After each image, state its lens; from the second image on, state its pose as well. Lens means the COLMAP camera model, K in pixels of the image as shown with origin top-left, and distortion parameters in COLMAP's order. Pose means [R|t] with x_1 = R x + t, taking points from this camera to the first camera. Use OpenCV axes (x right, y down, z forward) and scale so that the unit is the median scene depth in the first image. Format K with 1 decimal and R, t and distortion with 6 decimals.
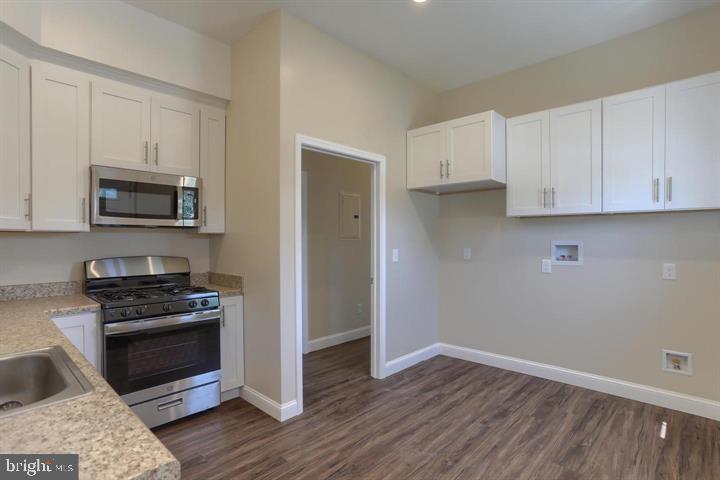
lens RADIAL K [[358.1, 0, 360.0], [0, 358.1, 240.0], [0, 0, 1]] dist [-0.056058, 0.030824]
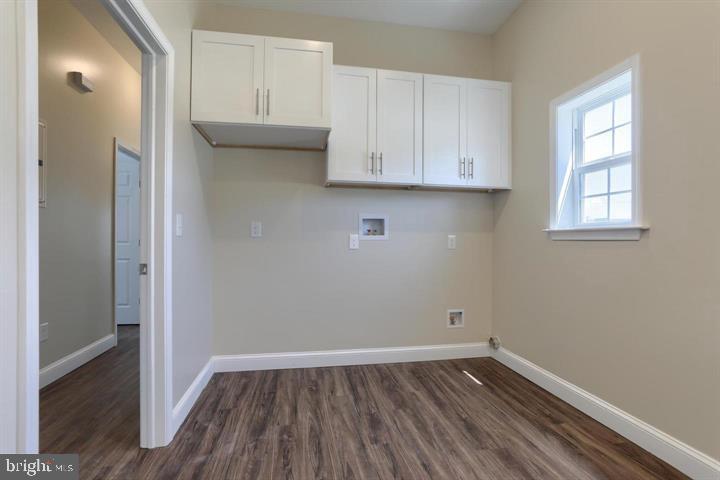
lens RADIAL K [[358.1, 0, 360.0], [0, 358.1, 240.0], [0, 0, 1]] dist [-0.056058, 0.030824]
pose [[0.597771, 0.000175, 0.801667, -0.217432], [-0.008733, 0.999942, 0.006294, 0.068325], [-0.801619, -0.010763, 0.597738, 0.467353]]
